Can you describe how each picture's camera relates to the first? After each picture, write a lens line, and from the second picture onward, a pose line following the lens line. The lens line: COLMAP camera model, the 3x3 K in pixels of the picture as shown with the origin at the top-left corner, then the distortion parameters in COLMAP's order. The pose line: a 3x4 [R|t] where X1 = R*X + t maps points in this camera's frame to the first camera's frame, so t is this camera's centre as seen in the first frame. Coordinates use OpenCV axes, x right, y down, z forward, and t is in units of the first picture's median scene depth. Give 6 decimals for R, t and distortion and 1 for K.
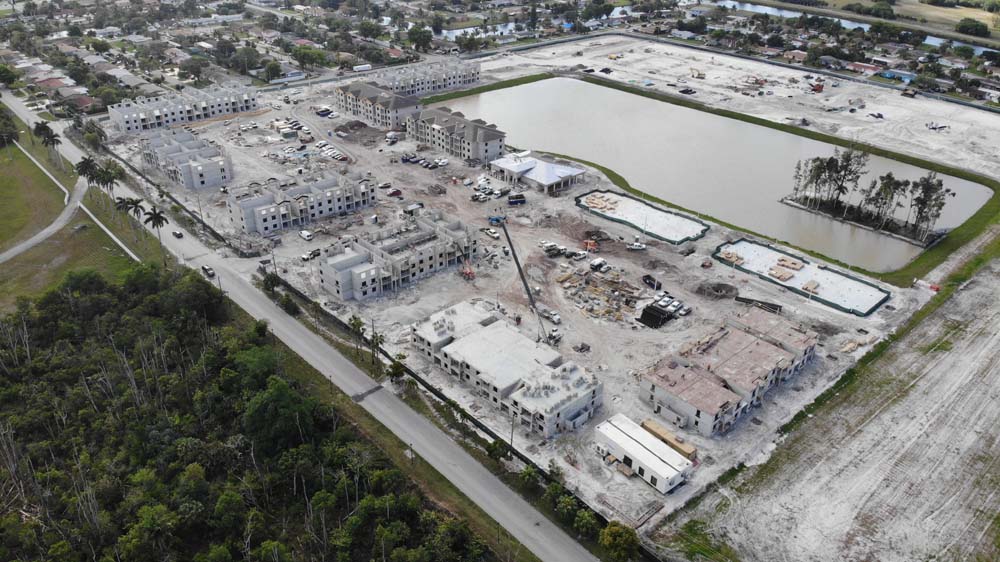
lens RADIAL K [[728.0, 0, 505.6], [0, 728.0, 280.7], [0, 0, 1]] dist [0.081639, -0.189691]
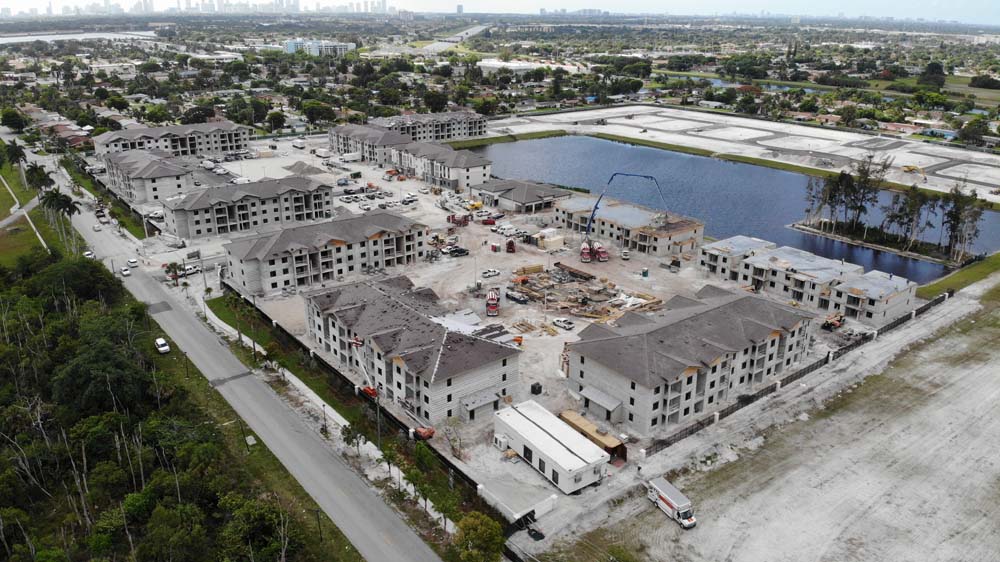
lens RADIAL K [[728.0, 0, 505.6], [0, 728.0, 280.7], [0, 0, 1]] dist [0.081639, -0.189691]
pose [[0.996631, 0.018073, -0.080006, 0.117883], [-0.030124, 0.987908, -0.152085, 0.108552], [0.076290, 0.153983, 0.985124, 0.136537]]
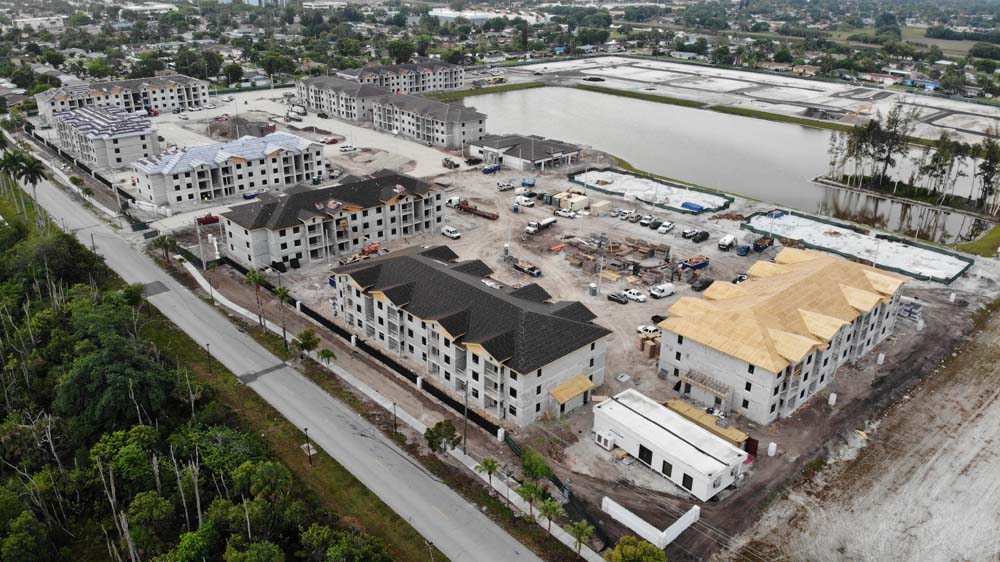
lens RADIAL K [[728.0, 0, 505.6], [0, 728.0, 280.7], [0, 0, 1]] dist [0.081639, -0.189691]
pose [[0.999985, -0.005473, 0.000537, 0.026275], [0.005499, 0.995337, -0.096297, 0.091269], [-0.000008, 0.096299, 0.995352, 0.200886]]
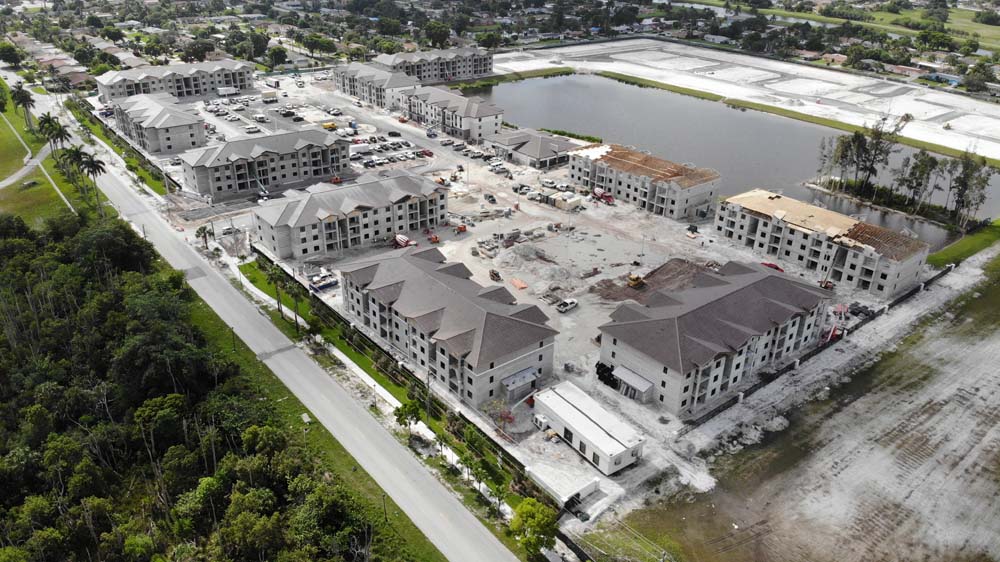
lens RADIAL K [[728.0, 0, 505.6], [0, 728.0, 280.7], [0, 0, 1]] dist [0.081639, -0.189691]
pose [[0.997572, 0.034724, -0.060372, 0.082495], [-0.037499, 0.998262, -0.045457, 0.067517], [0.058689, 0.047610, 0.997140, 0.108850]]
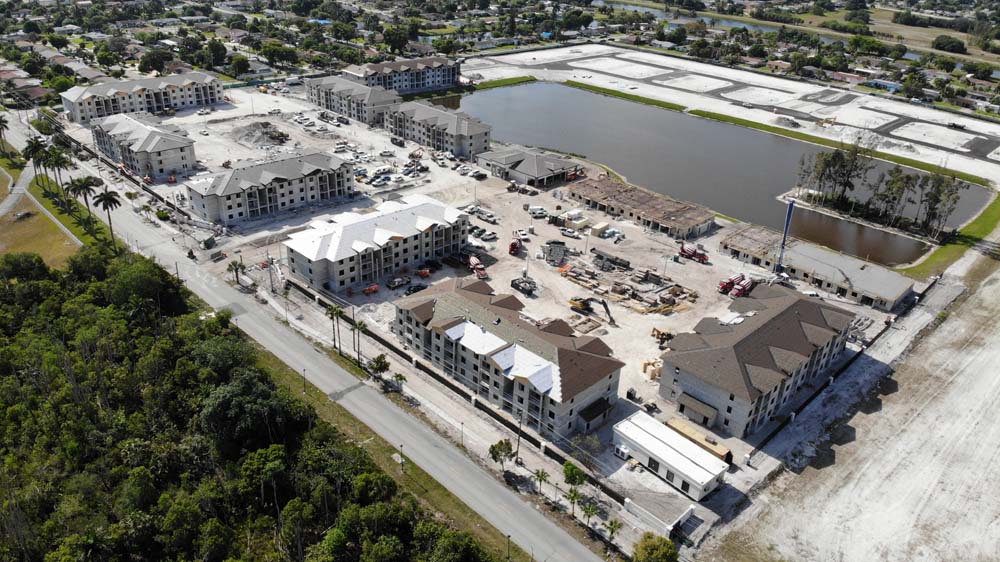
lens RADIAL K [[728.0, 0, 505.6], [0, 728.0, 280.7], [0, 0, 1]] dist [0.081639, -0.189691]
pose [[0.998974, 0.005483, 0.044957, -0.027514], [-0.003927, 0.999393, -0.034627, 0.035429], [-0.045119, 0.034414, 0.998389, 0.080242]]
